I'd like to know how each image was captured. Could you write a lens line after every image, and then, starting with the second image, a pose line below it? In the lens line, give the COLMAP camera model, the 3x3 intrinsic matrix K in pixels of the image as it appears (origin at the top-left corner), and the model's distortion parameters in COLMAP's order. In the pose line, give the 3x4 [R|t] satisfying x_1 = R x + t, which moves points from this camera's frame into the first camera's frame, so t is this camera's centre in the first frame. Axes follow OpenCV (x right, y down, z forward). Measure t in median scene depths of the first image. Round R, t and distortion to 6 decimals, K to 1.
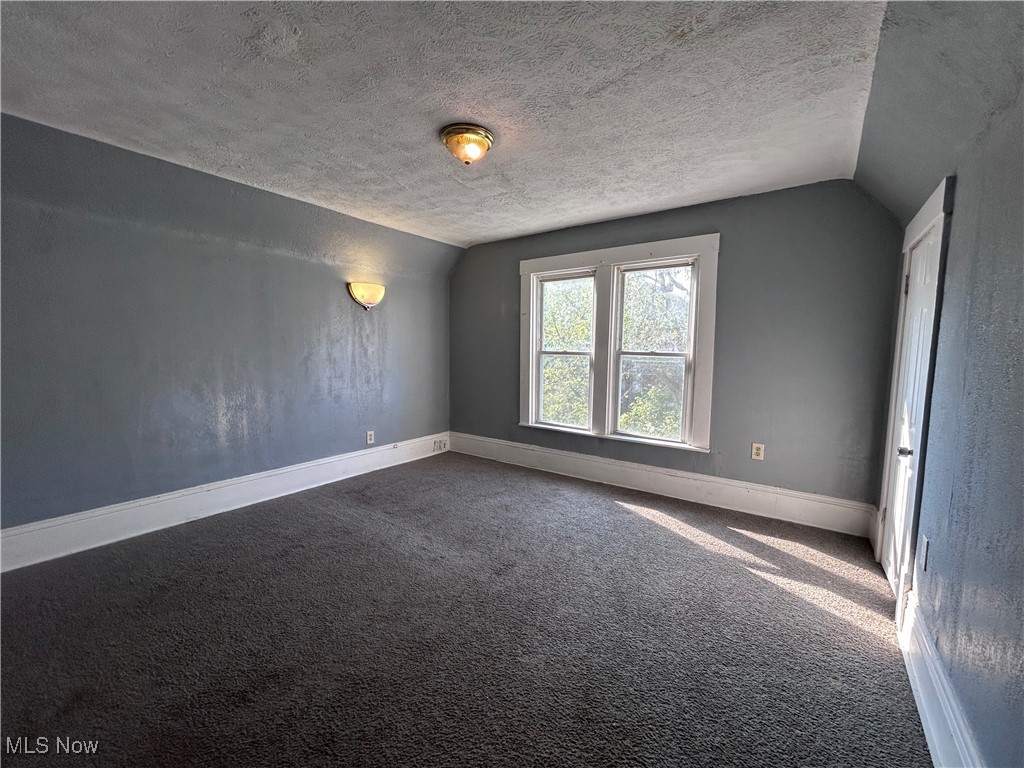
lens RADIAL K [[415.8, 0, 512.0], [0, 415.8, 384.0], [0, 0, 1]] dist [-0.000096, -0.000035]
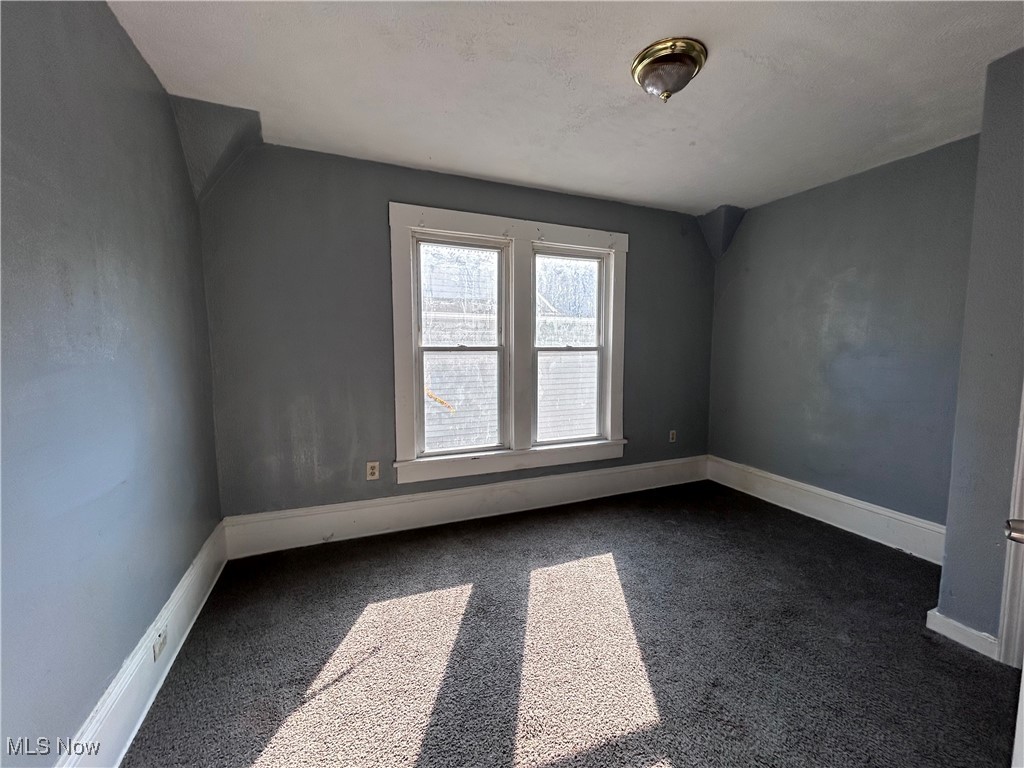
lens RADIAL K [[415.8, 0, 512.0], [0, 415.8, 384.0], [0, 0, 1]] dist [-0.000096, -0.000035]
pose [[0.526230, -0.079113, 0.846654, -0.448802], [0.081745, 0.995758, 0.042237, -0.041927], [-0.846404, 0.046983, 0.530464, 0.573411]]
